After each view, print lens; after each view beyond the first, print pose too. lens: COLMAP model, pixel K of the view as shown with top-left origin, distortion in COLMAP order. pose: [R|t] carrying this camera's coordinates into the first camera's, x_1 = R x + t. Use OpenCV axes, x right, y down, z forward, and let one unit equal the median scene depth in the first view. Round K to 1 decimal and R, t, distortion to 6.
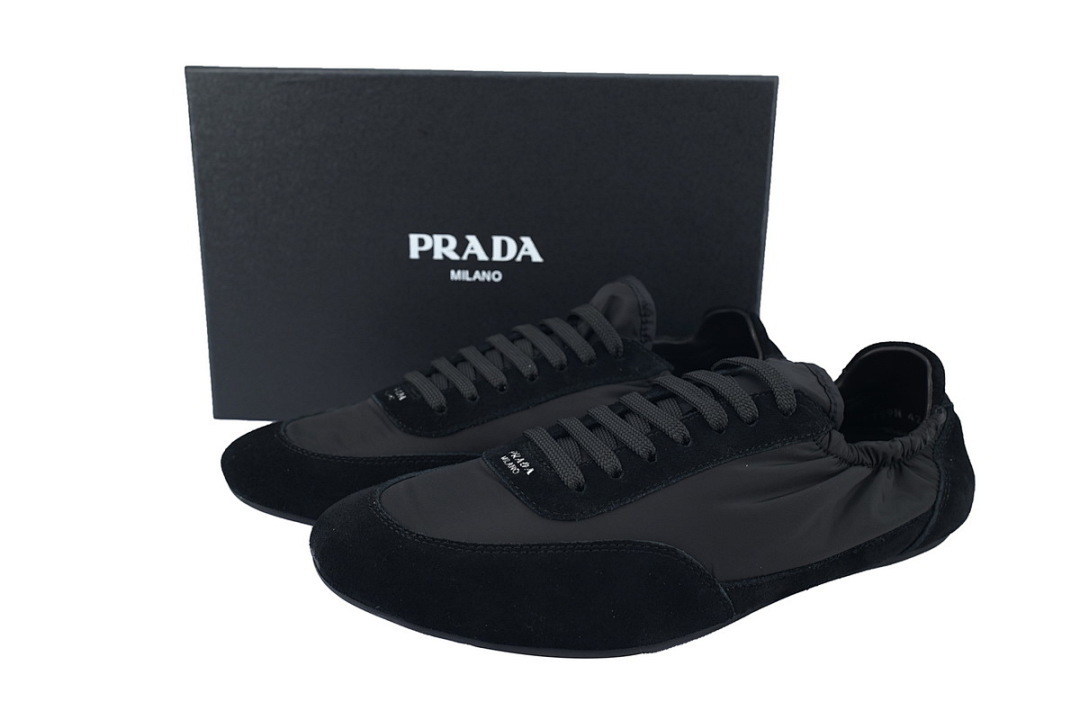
lens RADIAL K [[1002.2, 0, 539.8], [0, 1002.2, 359.5], [0, 0, 1]] dist [-0.011089, 0.000000]
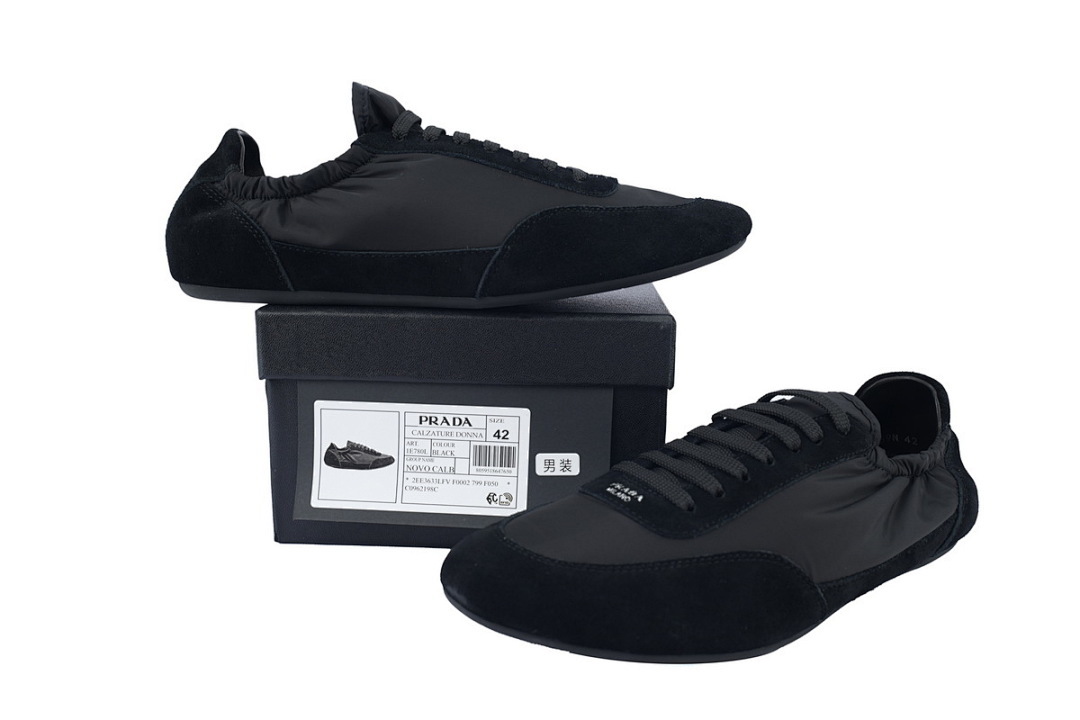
lens RADIAL K [[1002.2, 0, 540.4], [0, 1002.2, 360.3], [0, 0, 1]] dist [-0.011089, 0.000000]
pose [[0.983729, -0.053067, 0.171643, -0.283147], [0.069026, 0.993692, -0.088388, 0.049267], [-0.165870, 0.098798, 0.981186, -0.062140]]
